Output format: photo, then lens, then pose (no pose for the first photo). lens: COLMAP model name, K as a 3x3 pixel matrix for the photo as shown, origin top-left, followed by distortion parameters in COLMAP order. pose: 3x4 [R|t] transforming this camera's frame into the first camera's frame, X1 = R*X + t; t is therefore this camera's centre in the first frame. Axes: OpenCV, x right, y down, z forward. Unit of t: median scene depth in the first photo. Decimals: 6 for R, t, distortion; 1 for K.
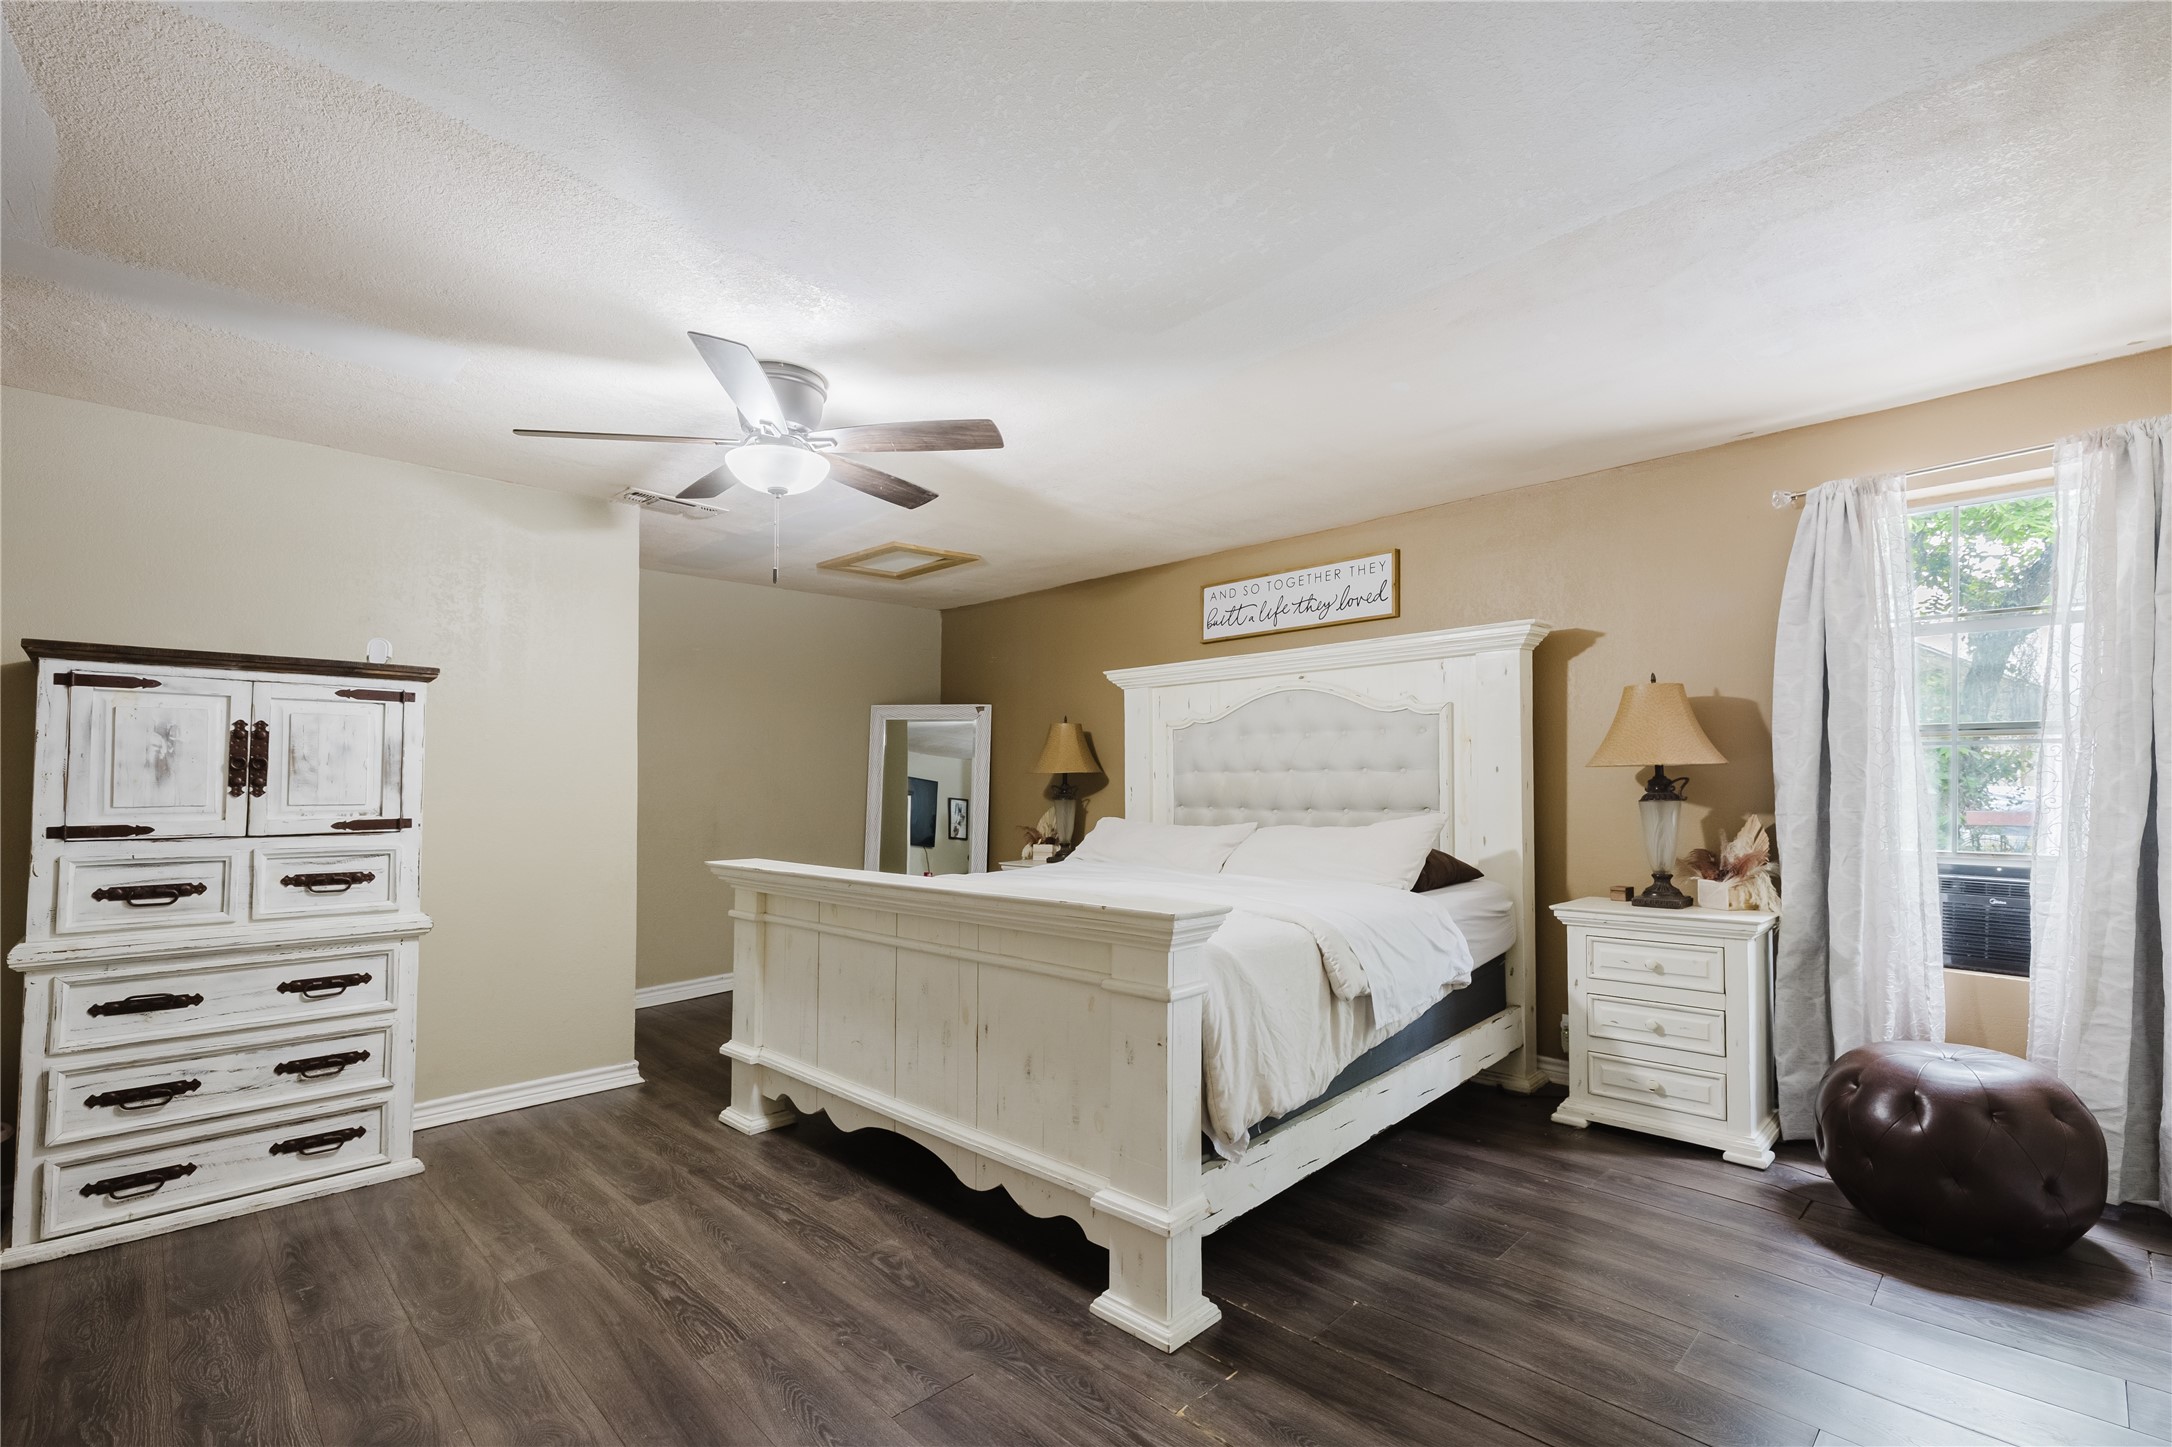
lens RADIAL K [[976.2, 0, 1087.0], [0, 976.2, 728.6], [0, 0, 1]] dist [-0.004503, 0.000421]
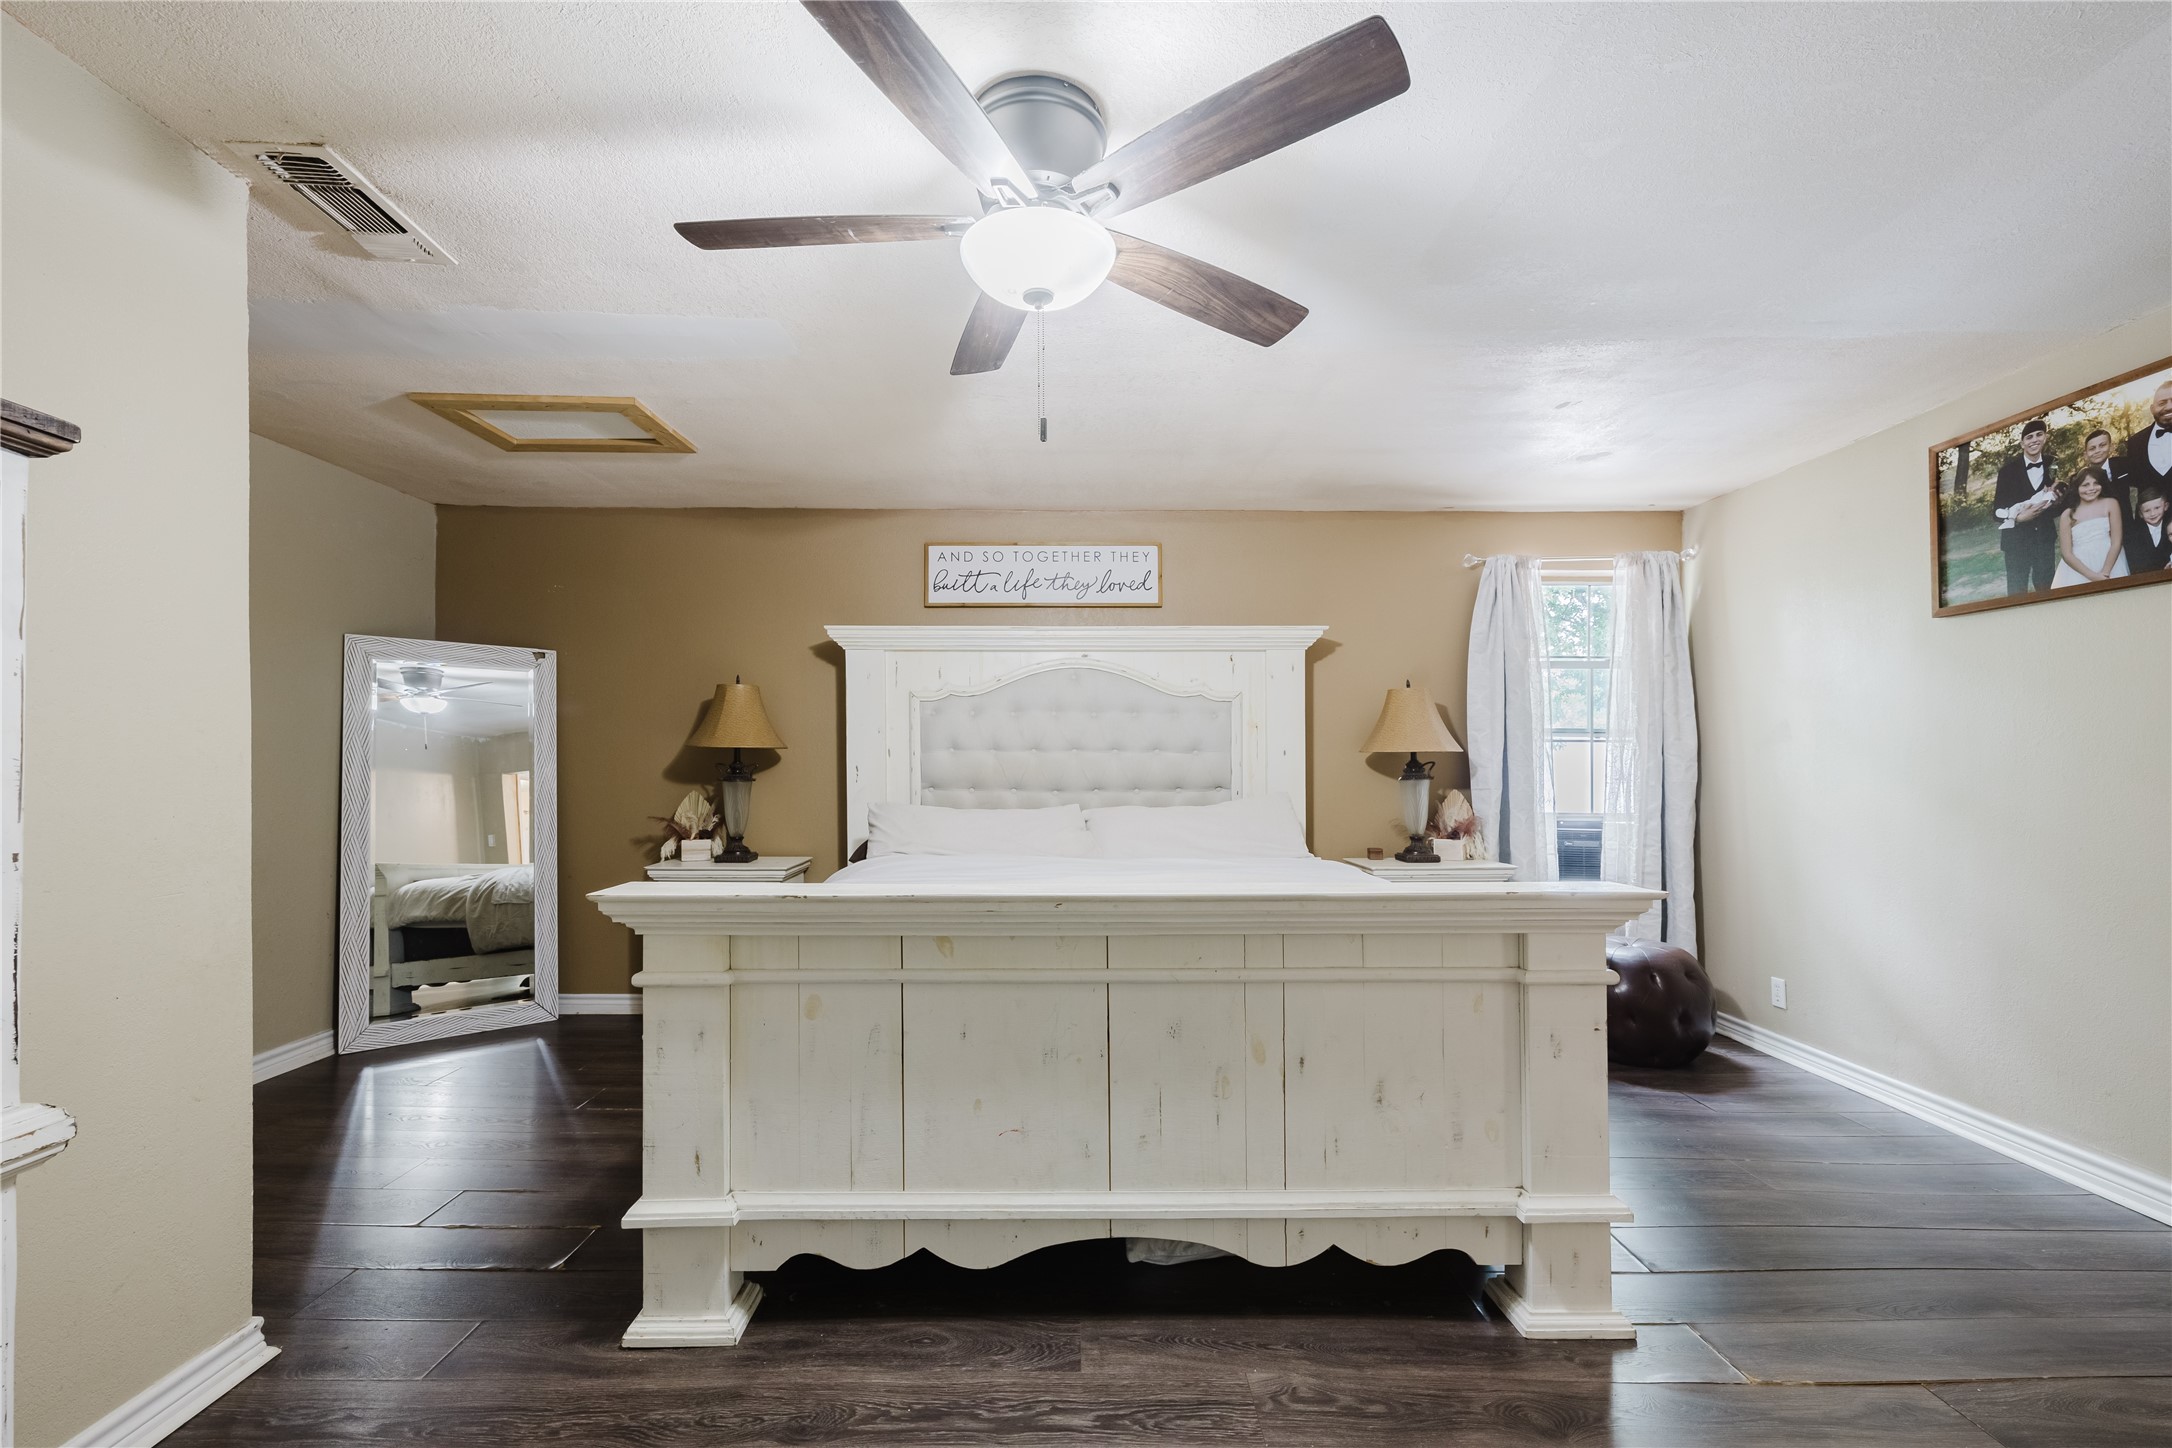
lens RADIAL K [[931.7, 0, 1087.9], [0, 931.7, 734.3], [0, 0, 1]] dist [-0.001121, 0.000610]
pose [[0.704081, 0.031398, 0.709425, -0.448979], [-0.047345, 0.998875, 0.002780, 0.024074], [-0.708540, -0.035545, 0.704775, 0.337771]]
